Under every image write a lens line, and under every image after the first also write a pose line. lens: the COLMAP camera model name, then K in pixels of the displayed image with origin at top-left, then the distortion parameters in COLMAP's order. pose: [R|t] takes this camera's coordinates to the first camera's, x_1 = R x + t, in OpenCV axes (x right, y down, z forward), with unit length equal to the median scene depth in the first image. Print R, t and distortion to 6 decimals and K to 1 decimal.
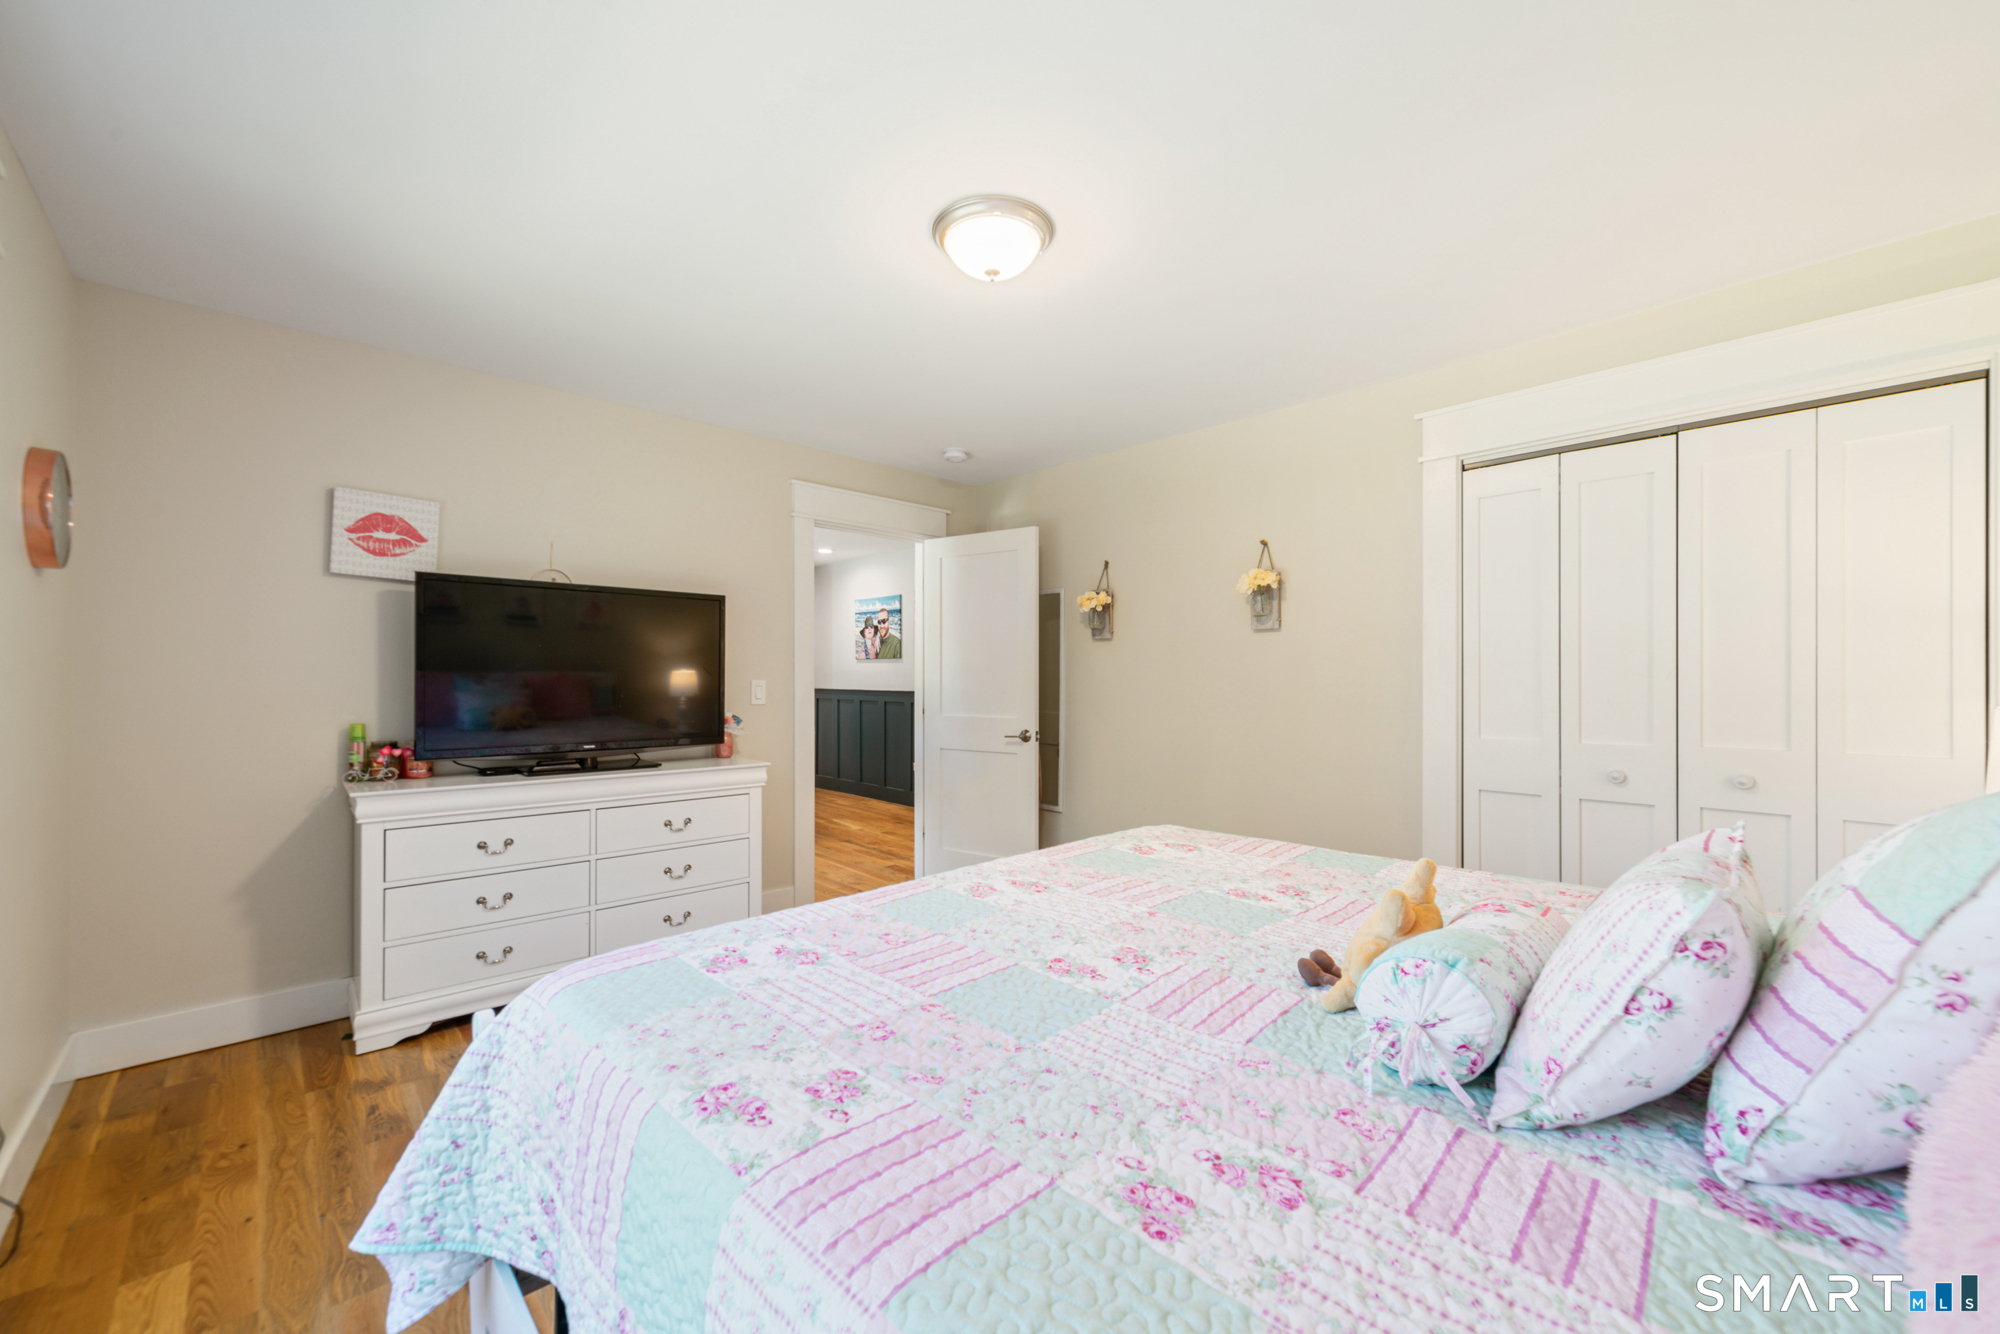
lens RADIAL K [[773.9, 0, 987.6], [0, 773.9, 676.4], [0, 0, 1]] dist [0.002108, 0.000730]
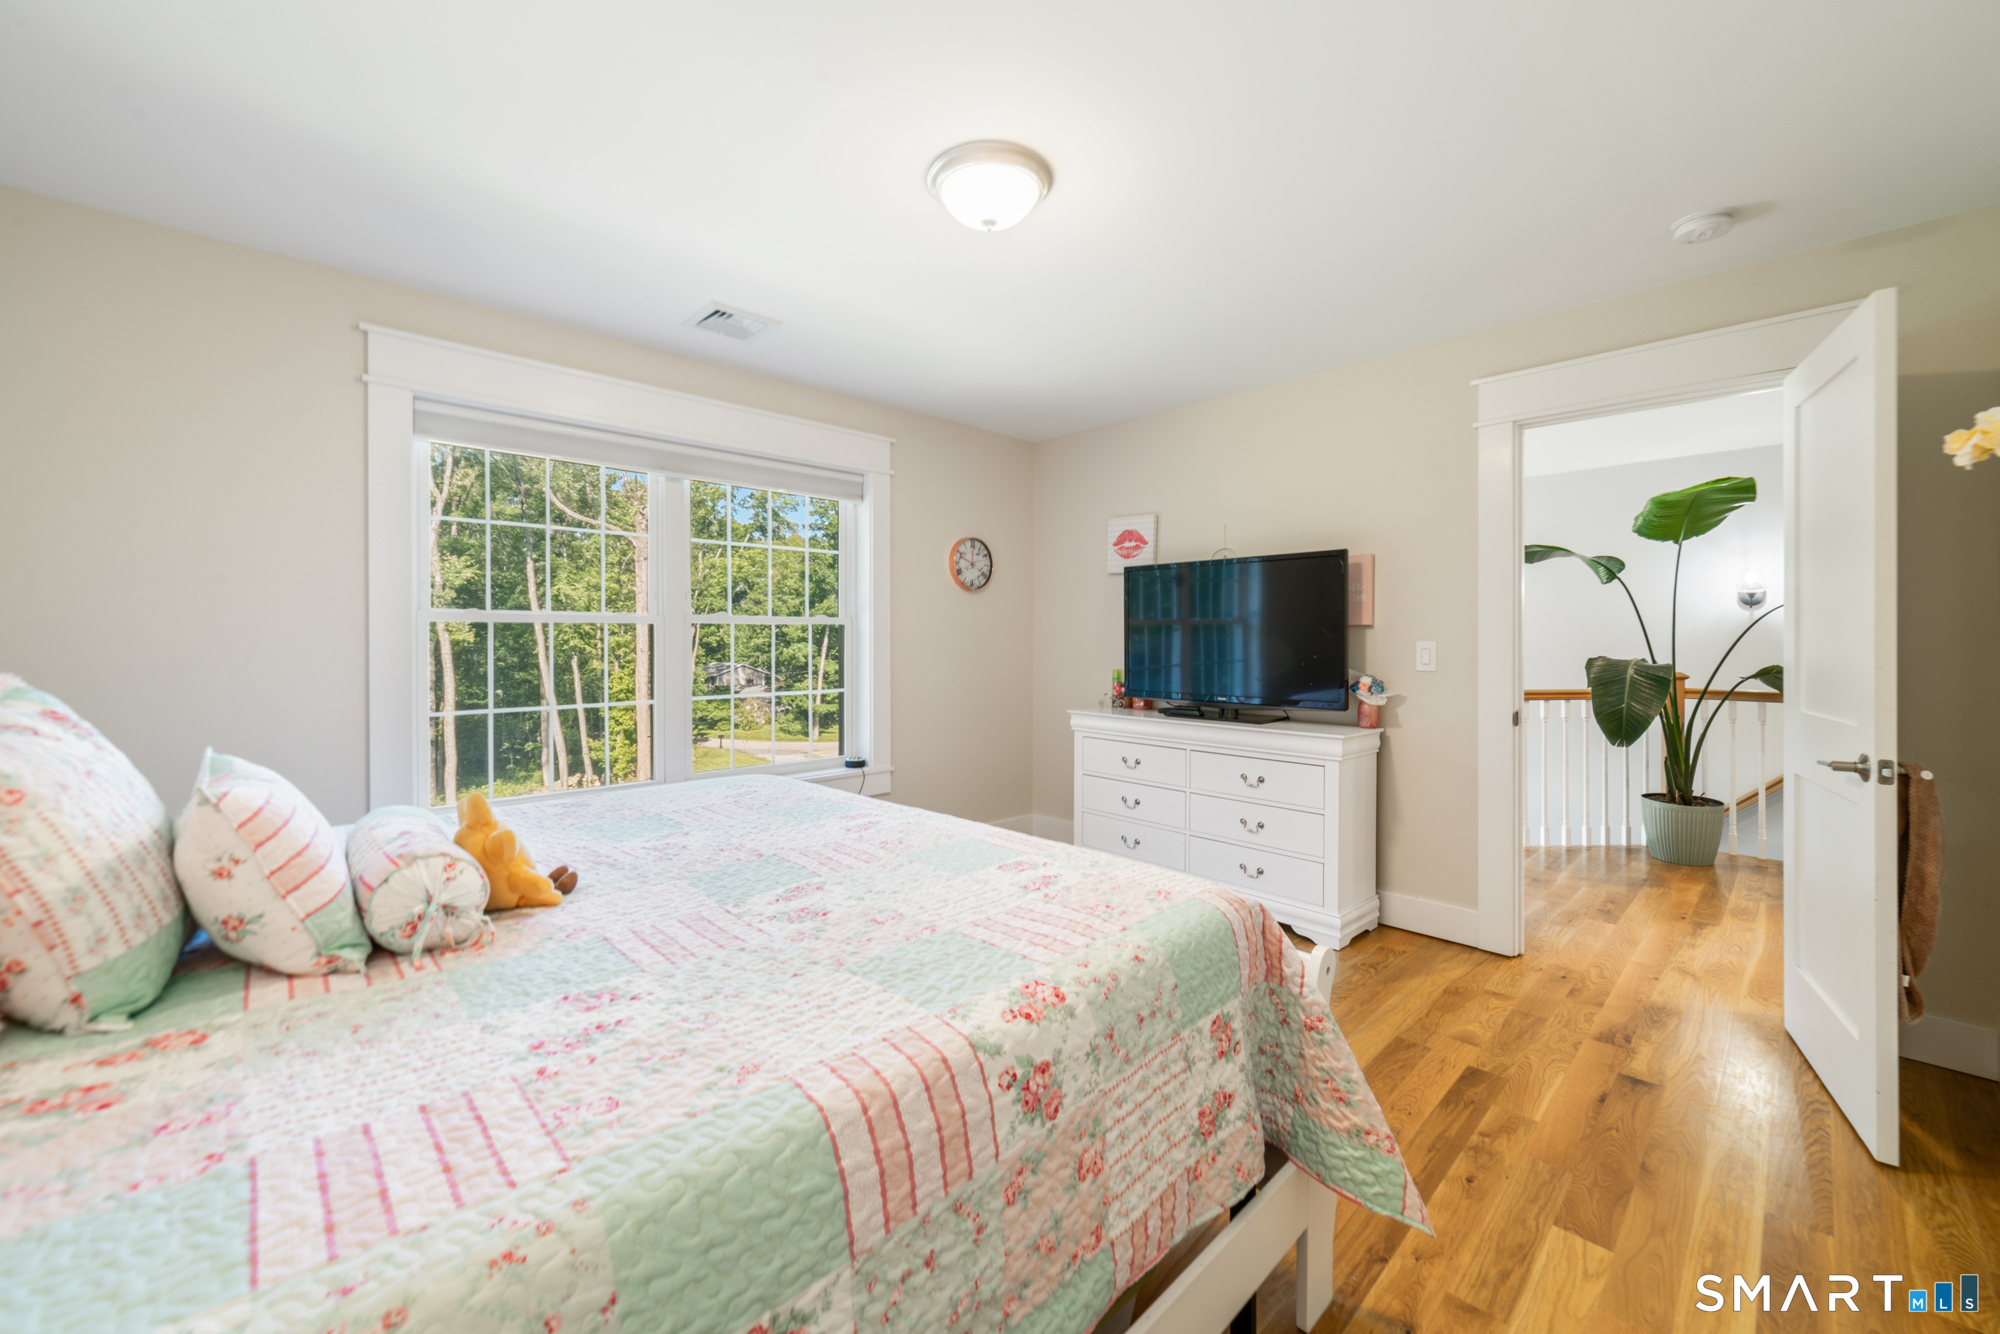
lens RADIAL K [[773.9, 0, 1008.3], [0, 773.9, 649.6], [0, 0, 1]] dist [0.002108, 0.000730]
pose [[0.039477, 0.006006, -0.999202, 0.695291], [0.001357, 0.999981, 0.006064, 0.010641], [0.999220, -0.001595, 0.039468, 0.710749]]
